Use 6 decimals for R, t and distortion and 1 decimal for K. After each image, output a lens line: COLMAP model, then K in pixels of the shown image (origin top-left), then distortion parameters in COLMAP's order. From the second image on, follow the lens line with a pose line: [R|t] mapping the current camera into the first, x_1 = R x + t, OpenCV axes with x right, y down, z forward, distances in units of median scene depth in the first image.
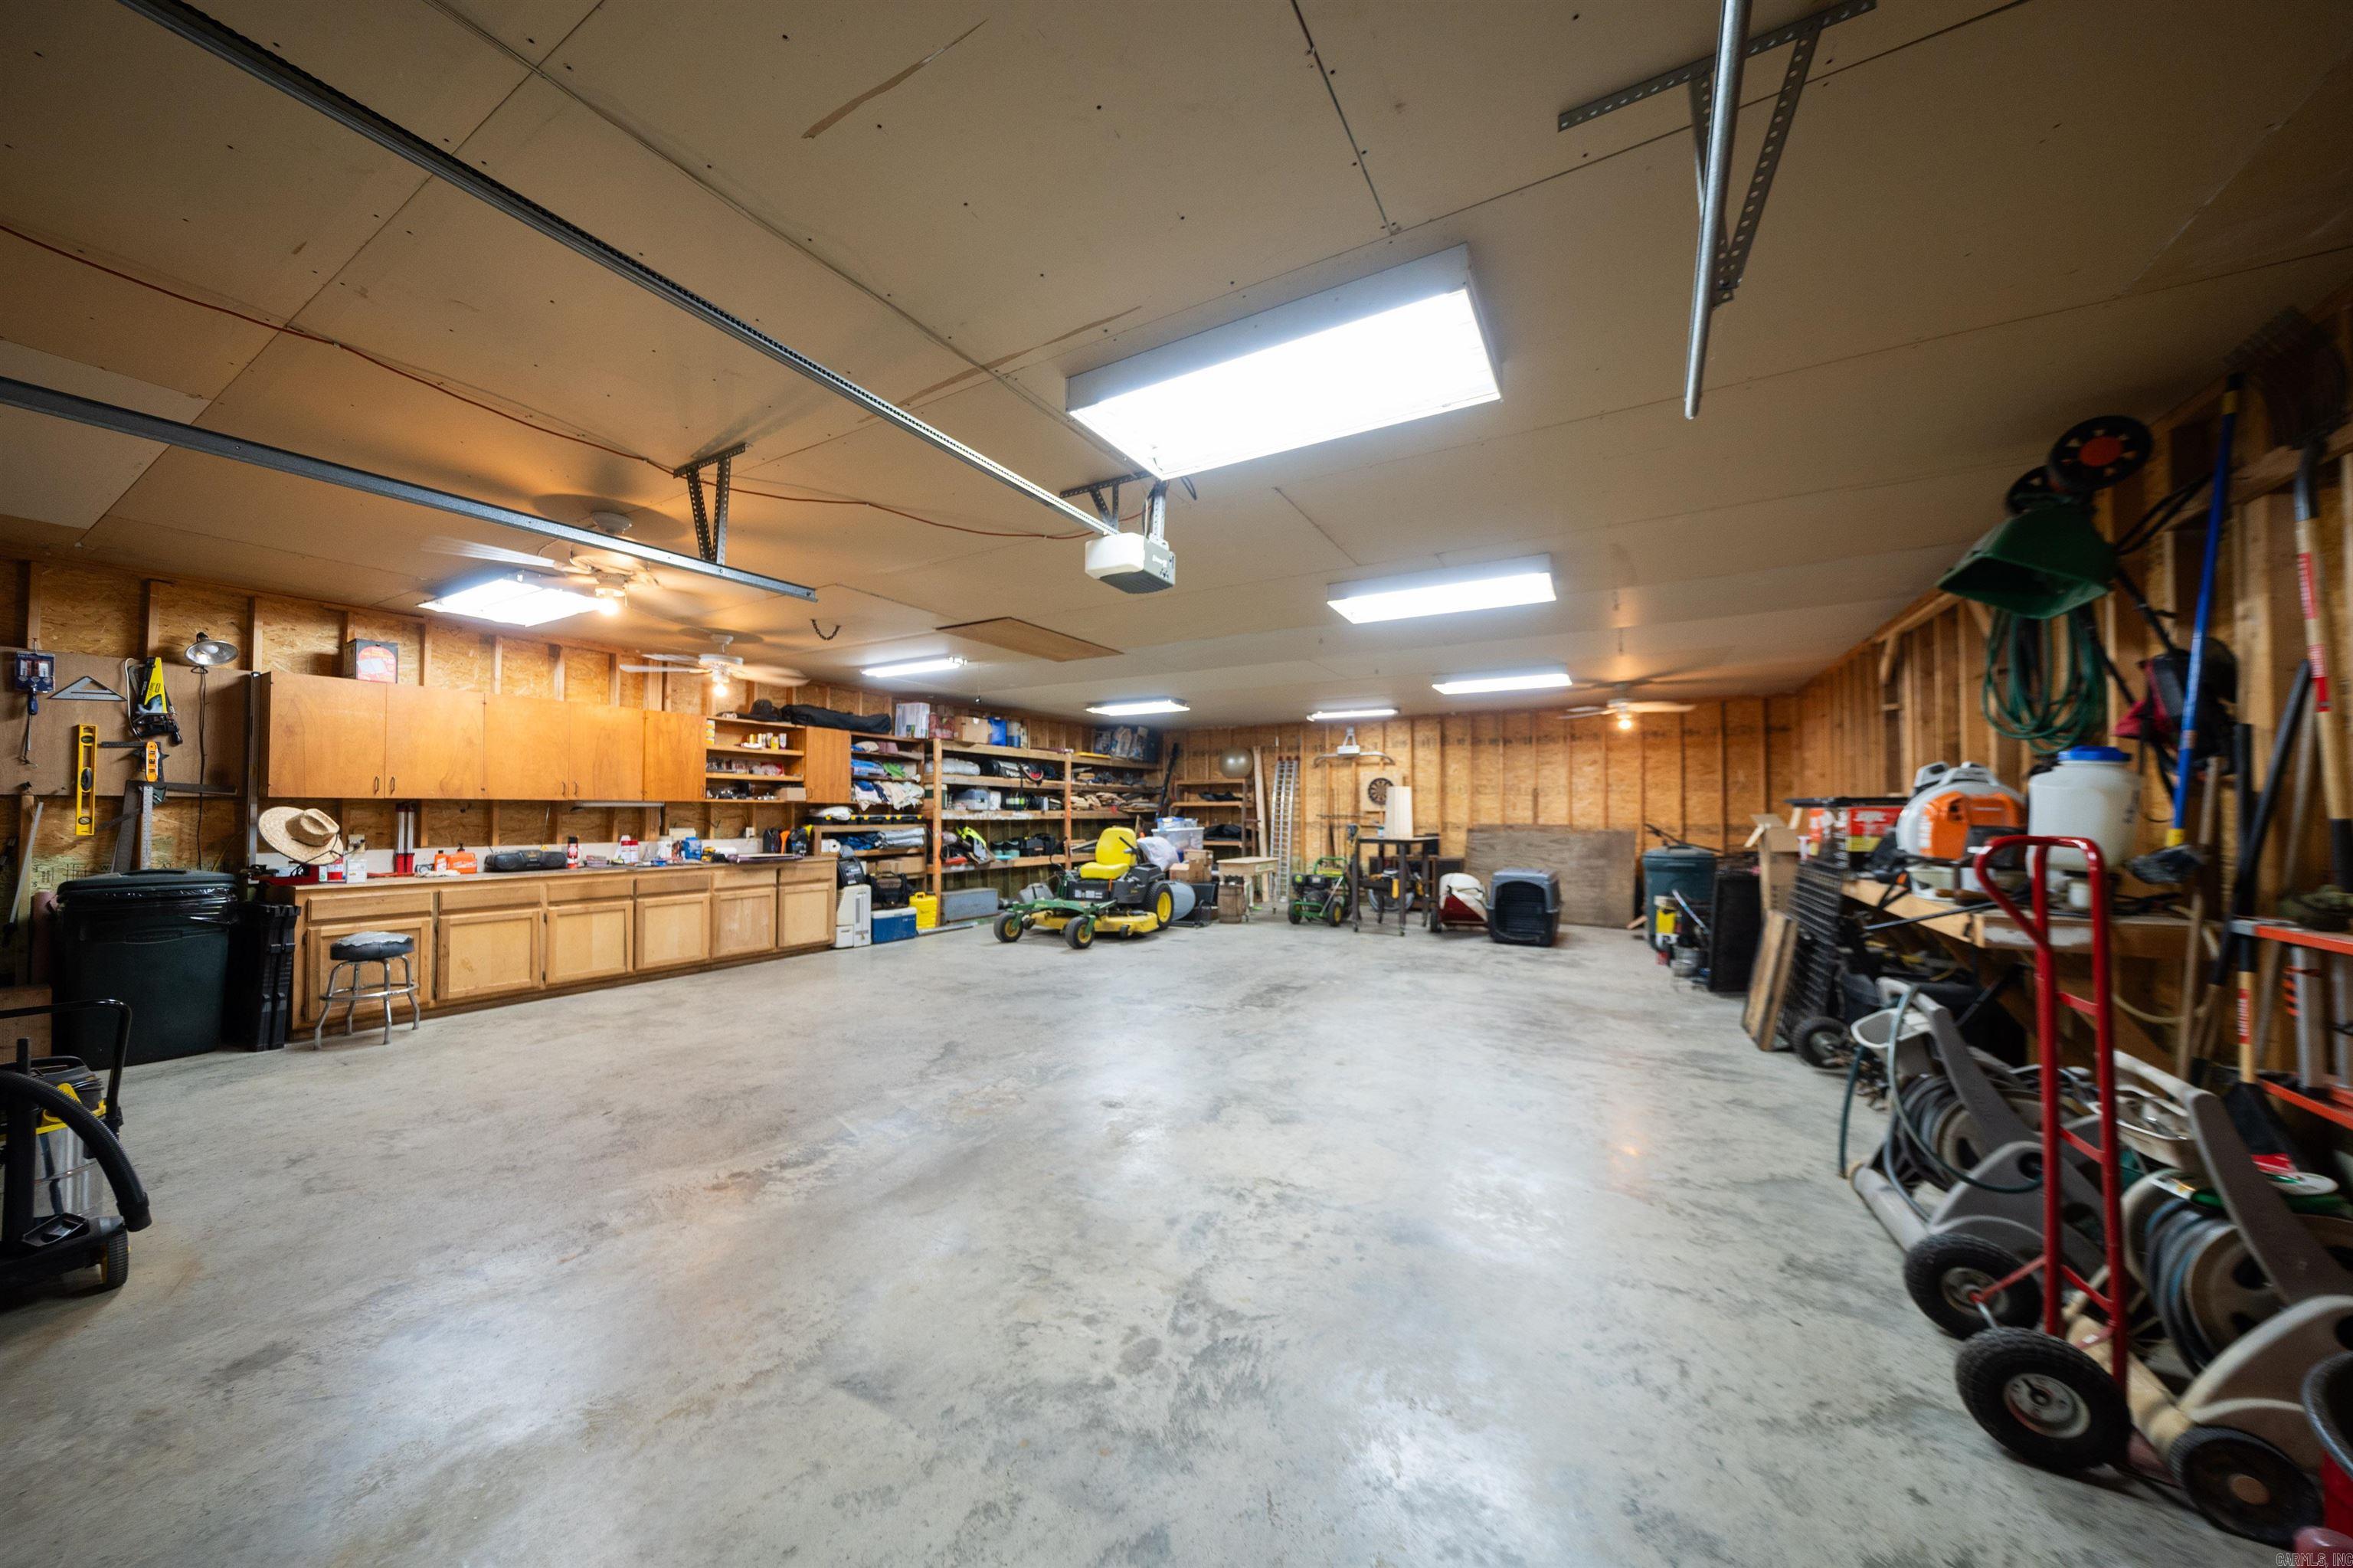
lens RADIAL K [[795.6, 0, 1170.8], [0, 795.6, 795.6], [0, 0, 1]] dist [-0.003997, -0.000083]
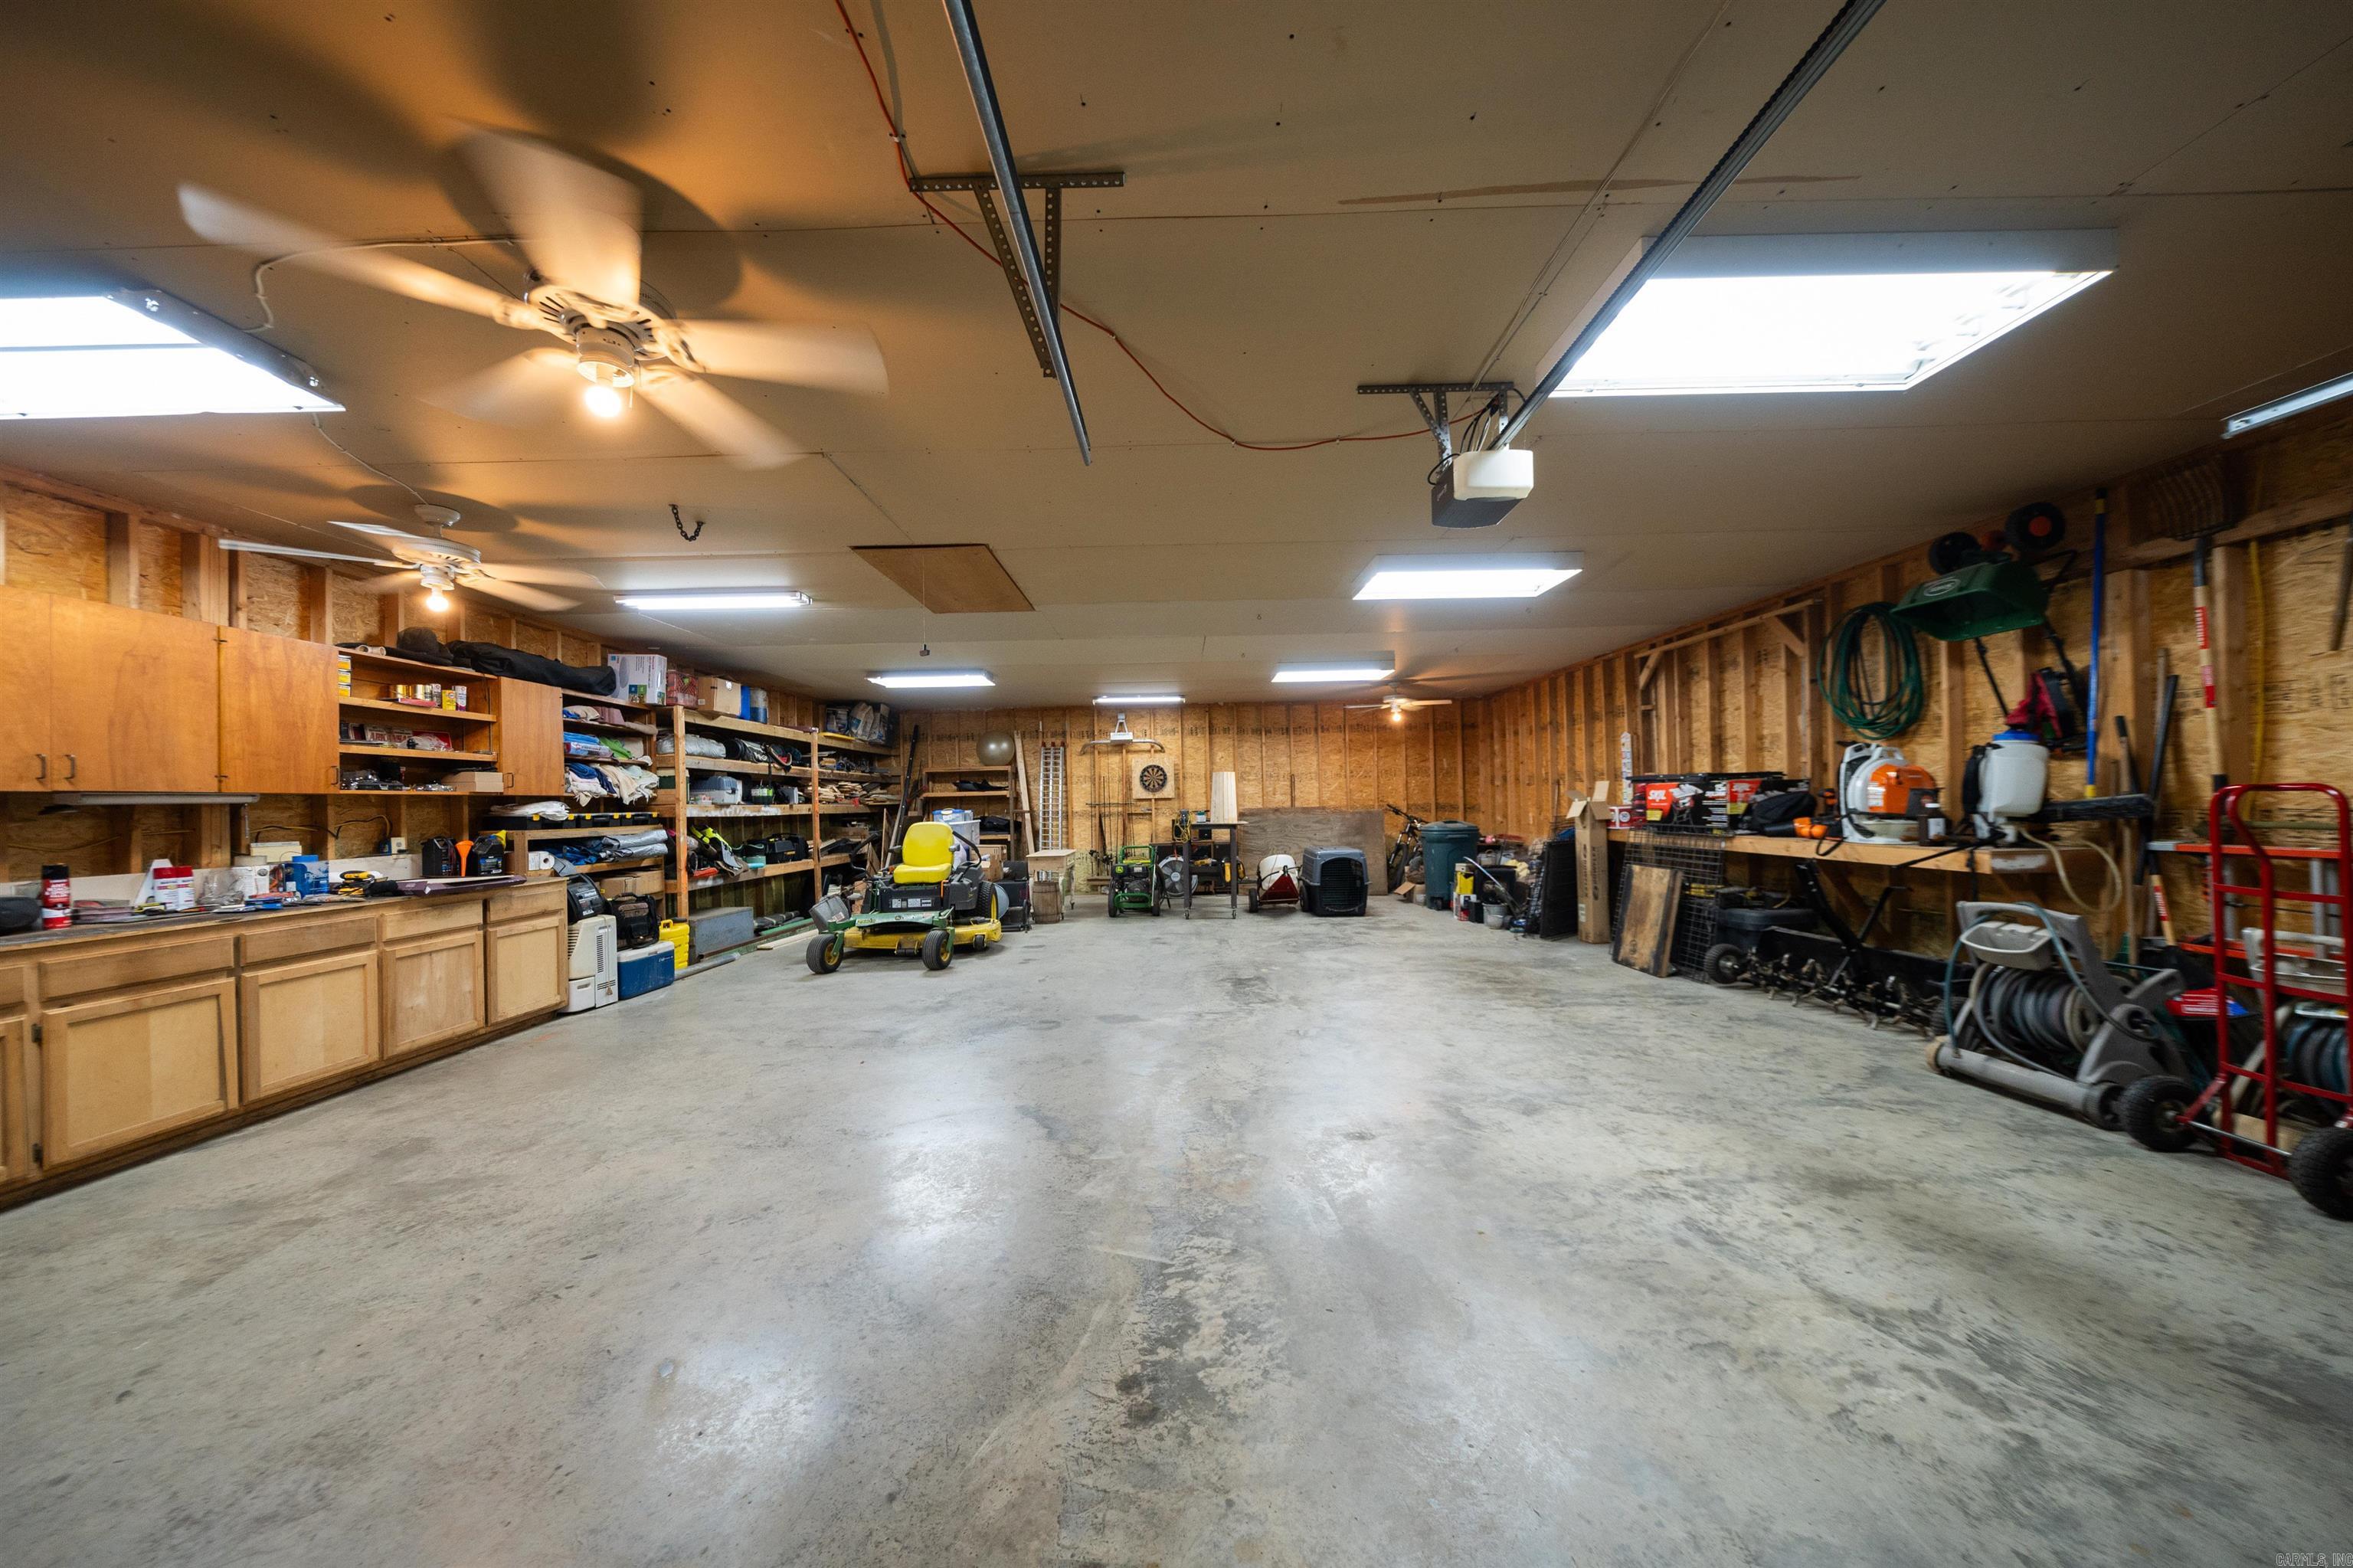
lens RADIAL K [[795.6, 0, 1170.8], [0, 795.6, 795.6], [0, 0, 1]] dist [-0.003997, -0.000083]
pose [[0.868367, -0.014973, 0.495696, -0.293710], [0.011173, 0.999881, 0.010630, 0.008055], [-0.495796, -0.003692, 0.868431, 0.165907]]
